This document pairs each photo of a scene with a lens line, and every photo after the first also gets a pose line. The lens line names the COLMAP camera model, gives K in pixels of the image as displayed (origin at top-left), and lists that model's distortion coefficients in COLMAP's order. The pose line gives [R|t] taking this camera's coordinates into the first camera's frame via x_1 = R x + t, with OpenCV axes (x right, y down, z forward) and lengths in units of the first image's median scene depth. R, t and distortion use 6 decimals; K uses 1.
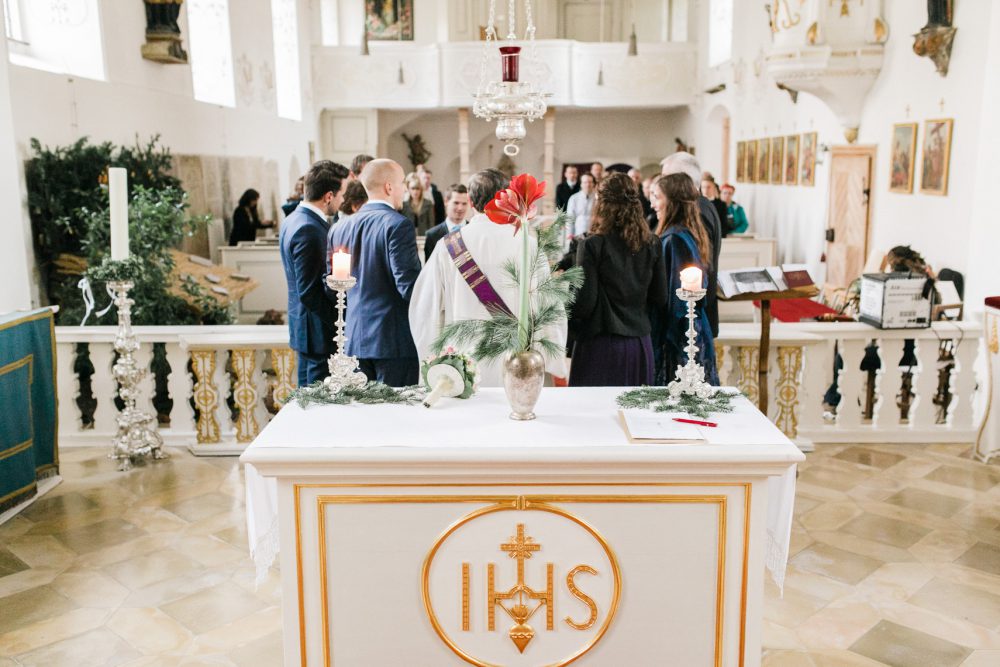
lens RADIAL K [[958.7, 0, 500.0], [0, 958.7, 333.5], [0, 0, 1]] dist [-0.017393, -0.012565]
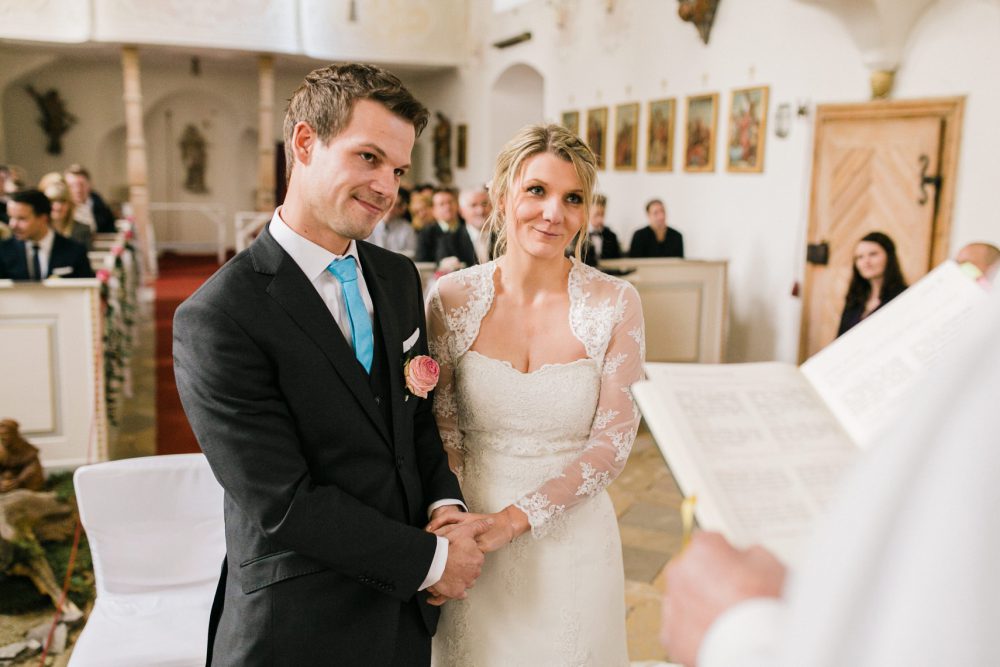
lens RADIAL K [[958.7, 0, 500.0], [0, 958.7, 333.5], [0, 0, 1]] dist [-0.017393, -0.012565]
pose [[0.937190, -0.025134, 0.347914, -0.049824], [0.026350, 0.999652, 0.001238, -0.054397], [-0.347824, 0.008007, 0.937526, 0.469743]]
